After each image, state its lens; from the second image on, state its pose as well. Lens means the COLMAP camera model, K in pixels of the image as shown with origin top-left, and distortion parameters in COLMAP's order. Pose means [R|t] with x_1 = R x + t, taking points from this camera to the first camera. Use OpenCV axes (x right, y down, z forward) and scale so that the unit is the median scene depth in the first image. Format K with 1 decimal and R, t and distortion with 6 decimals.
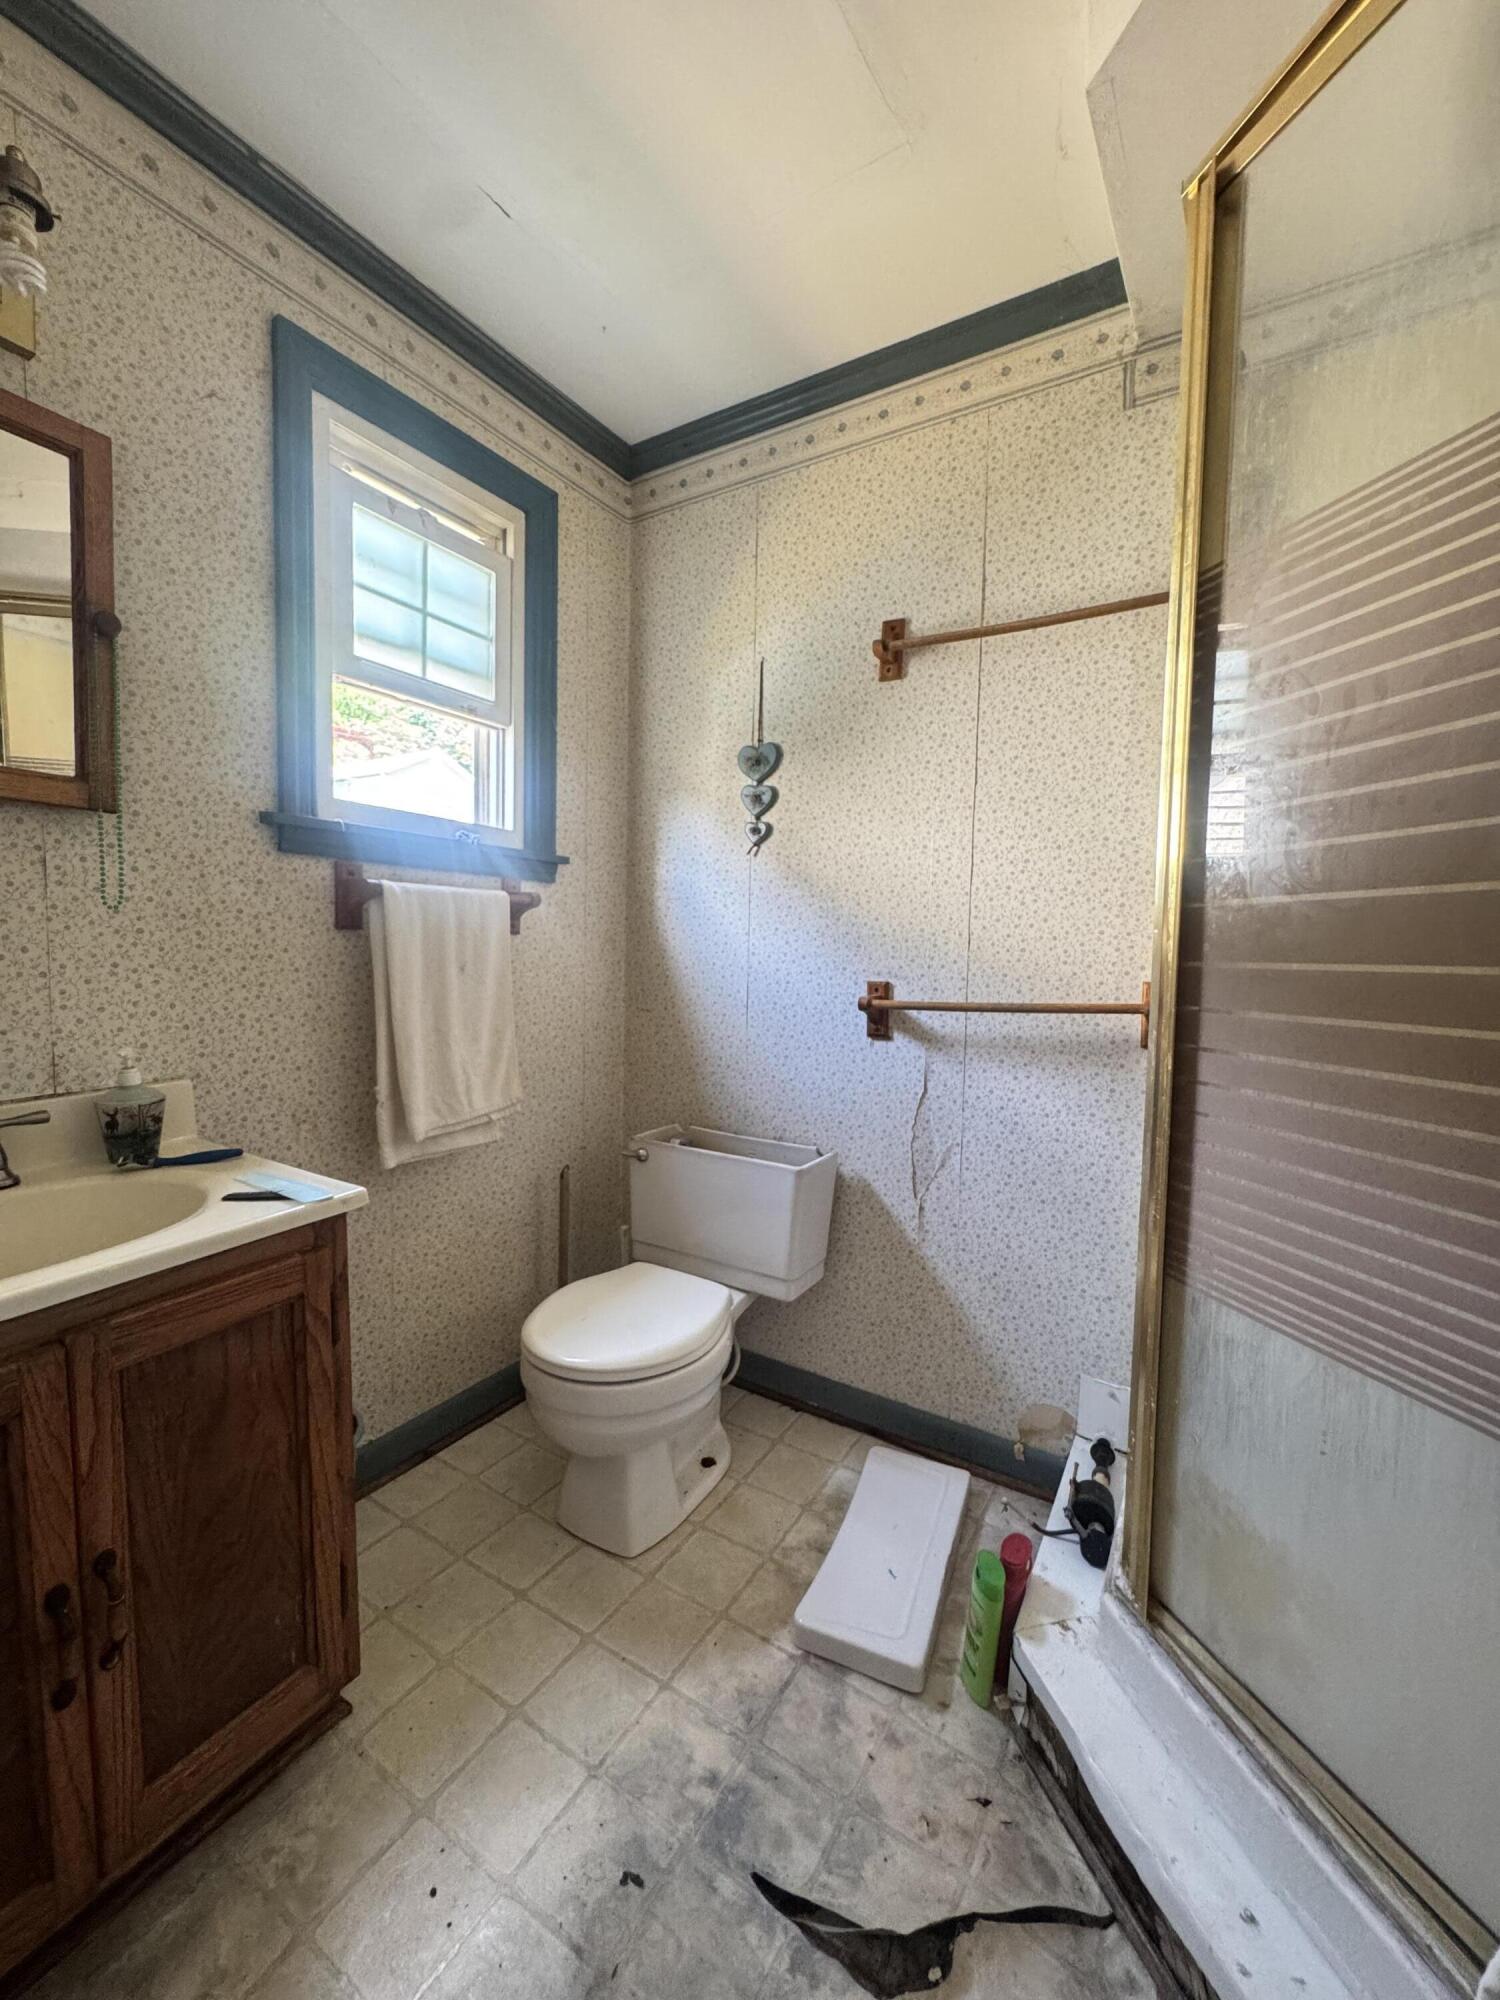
lens RADIAL K [[803.0, 0, 750.6], [0, 803.0, 998.7], [0, 0, 1]] dist [-0.007420, 0.001581]
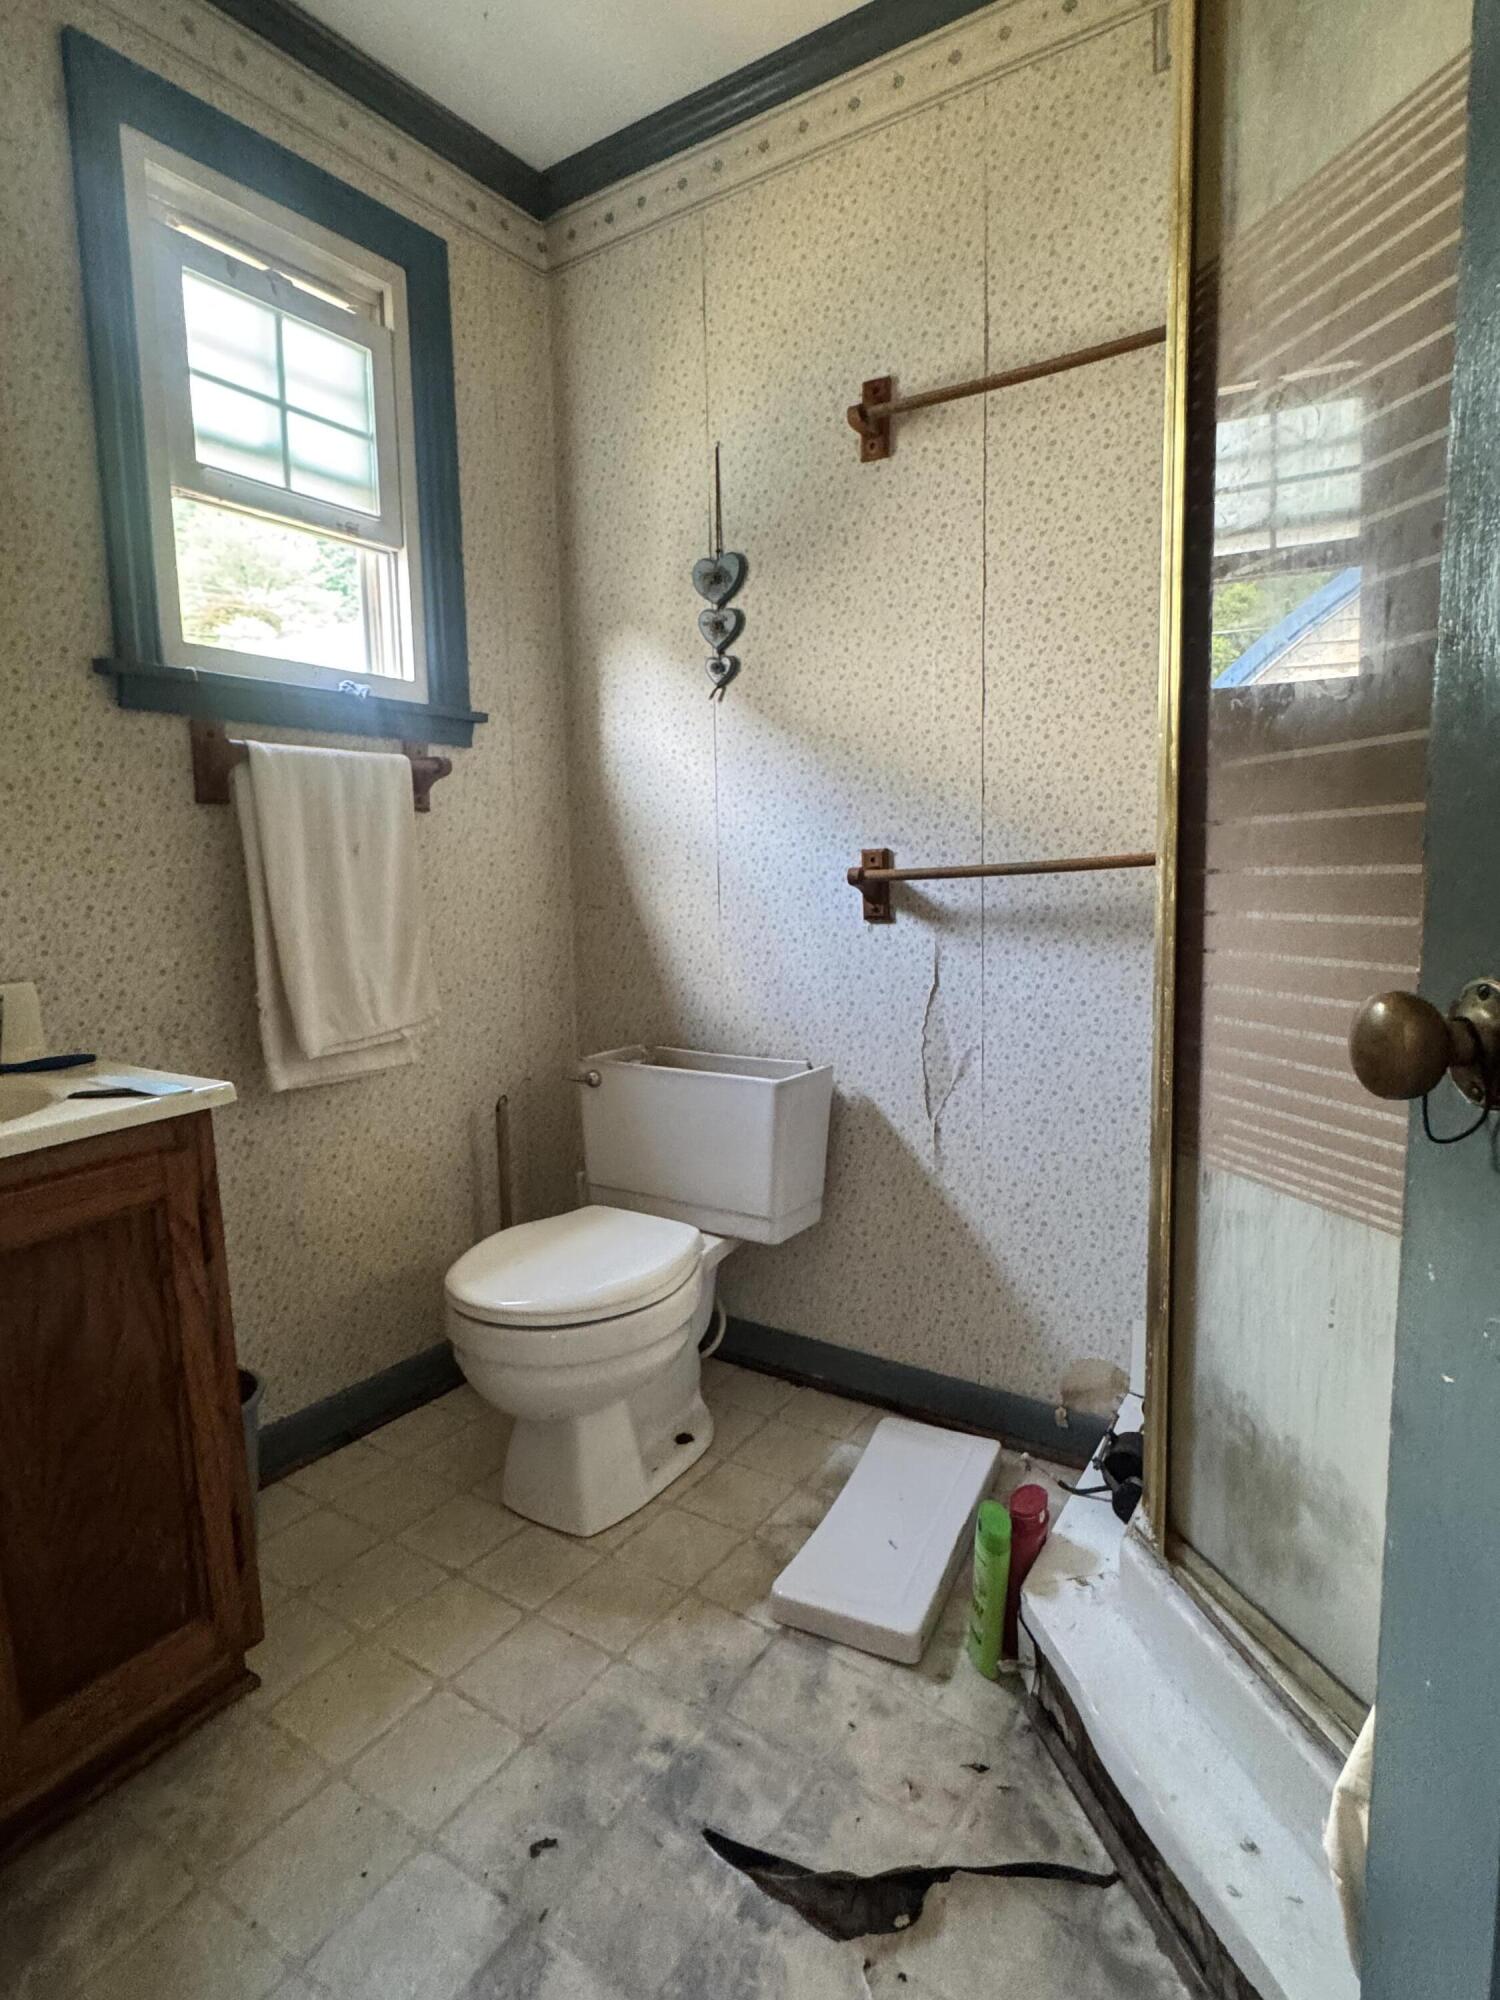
lens RADIAL K [[1060.3, 0, 747.7], [0, 1060.3, 995.4], [0, 0, 1]] dist [-0.005455, 0.000900]
pose [[0.998399, -0.037079, -0.042707, 0.082445], [0.039370, 0.997758, 0.054124, 0.069544], [0.040604, -0.055719, 0.997621, -0.069046]]
